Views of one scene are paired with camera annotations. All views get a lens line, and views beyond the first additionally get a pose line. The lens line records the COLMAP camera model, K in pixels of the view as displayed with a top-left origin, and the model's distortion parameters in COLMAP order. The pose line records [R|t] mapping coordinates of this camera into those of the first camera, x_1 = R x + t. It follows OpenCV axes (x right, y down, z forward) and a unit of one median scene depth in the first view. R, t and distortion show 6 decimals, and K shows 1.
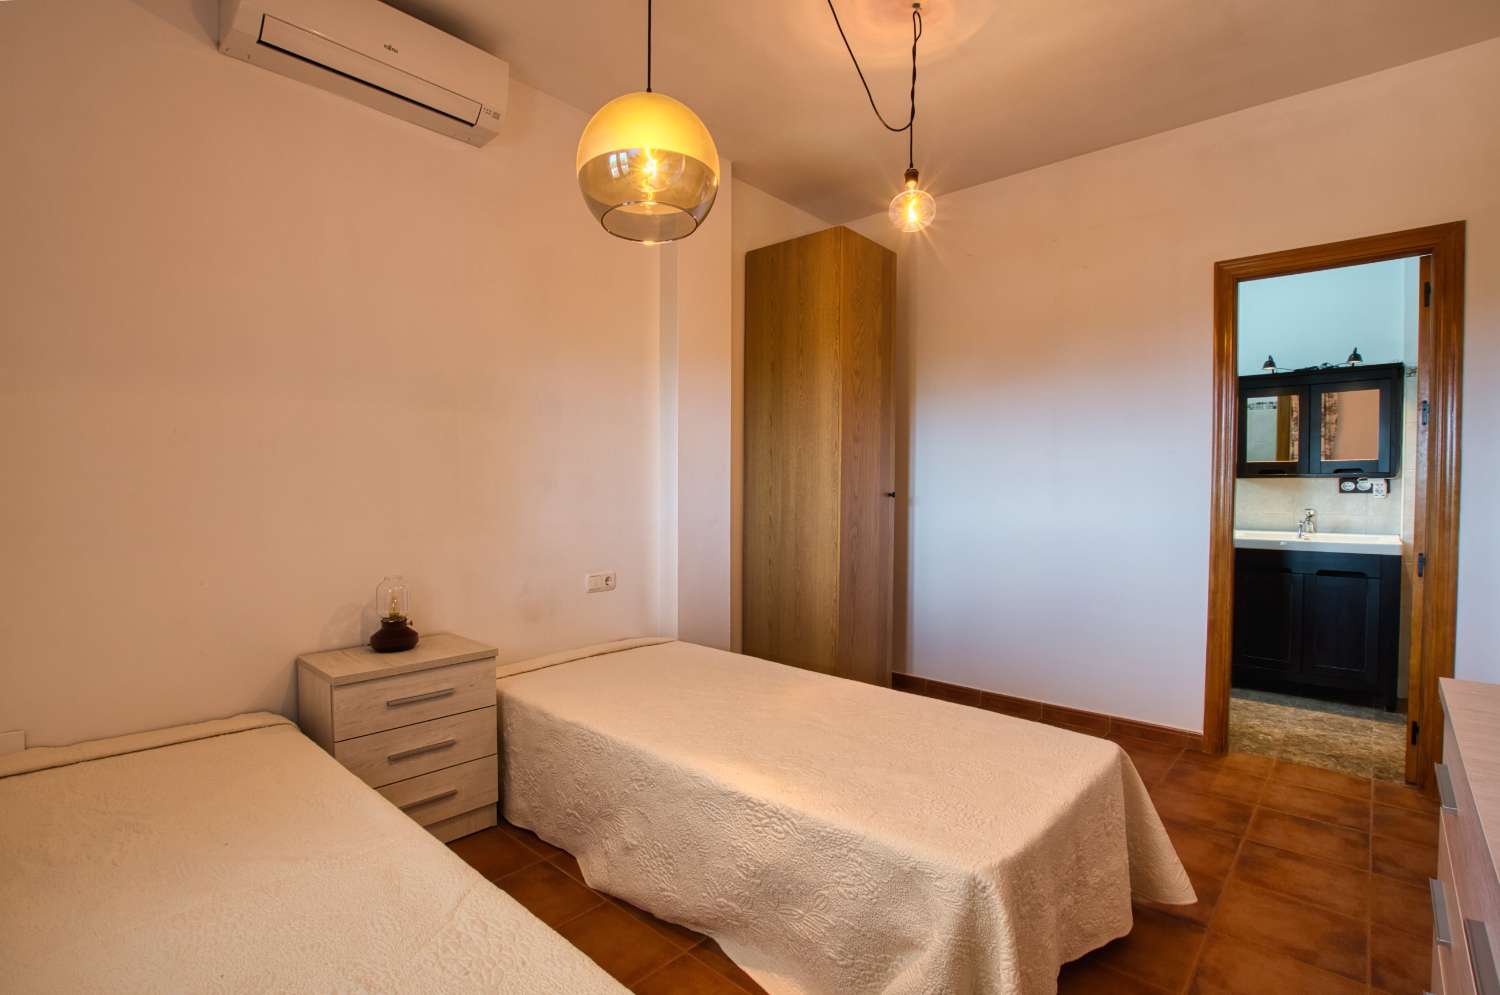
lens RADIAL K [[681.0, 0, 748.7], [0, 681.0, 501.9], [0, 0, 1]] dist [-0.028775, 0.000934]
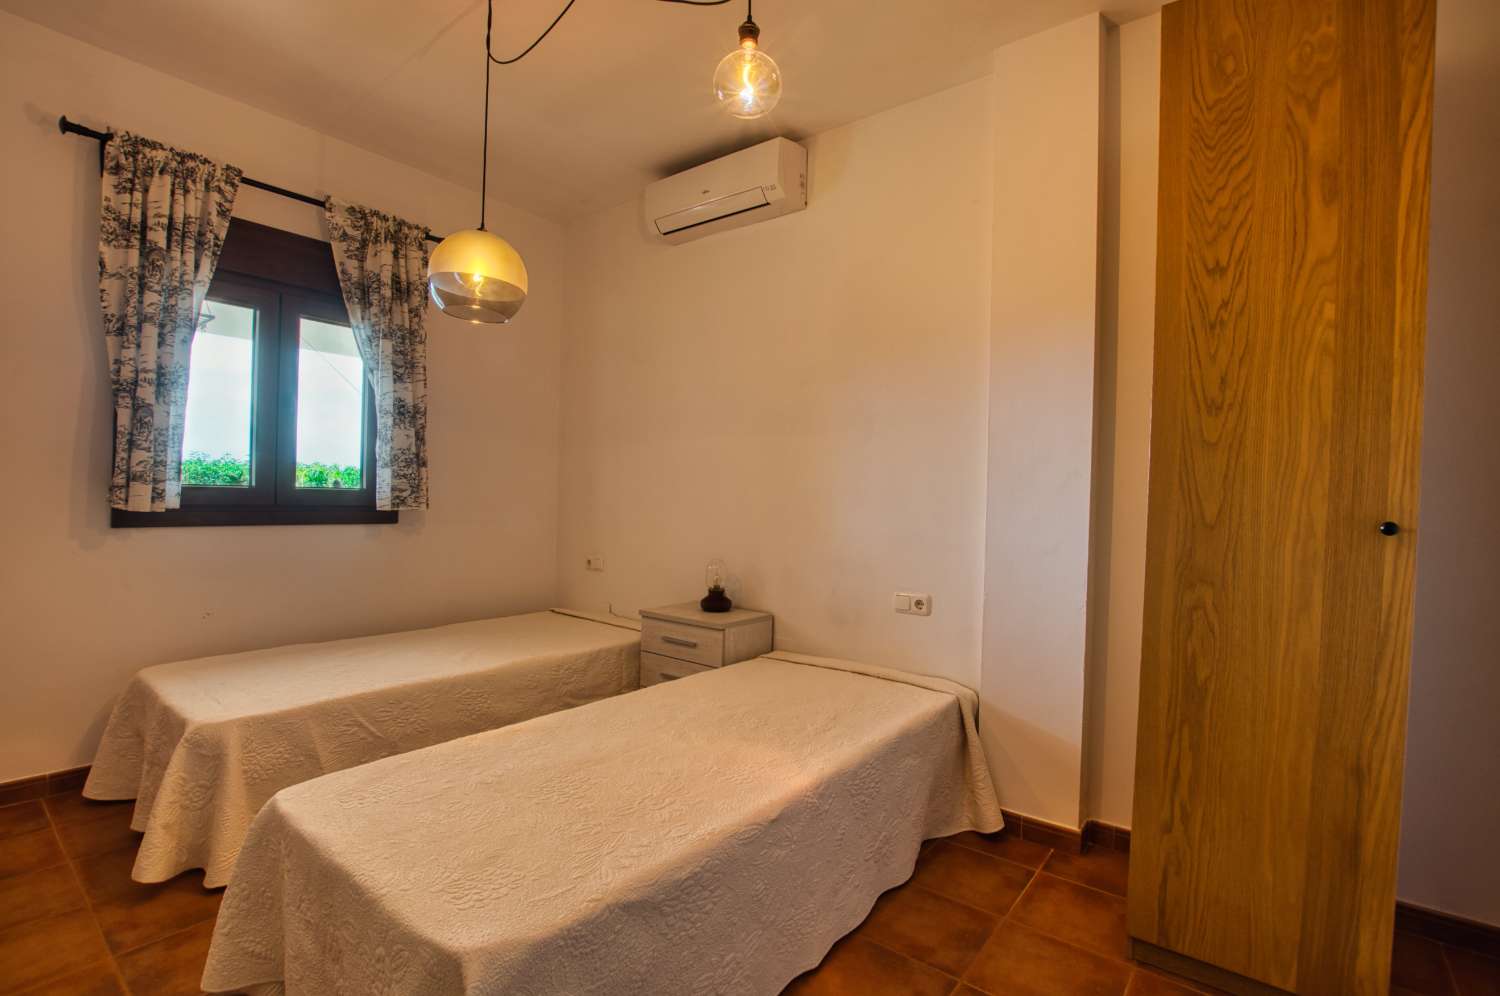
lens RADIAL K [[674.9, 0, 750.4], [0, 674.9, 501.8], [0, 0, 1]] dist [-0.032416, 0.005251]
pose [[0.105473, 0.006922, -0.994398, 0.817939], [-0.050399, 0.998728, 0.001607, -0.011487], [0.993144, 0.049947, 0.105687, 0.860673]]
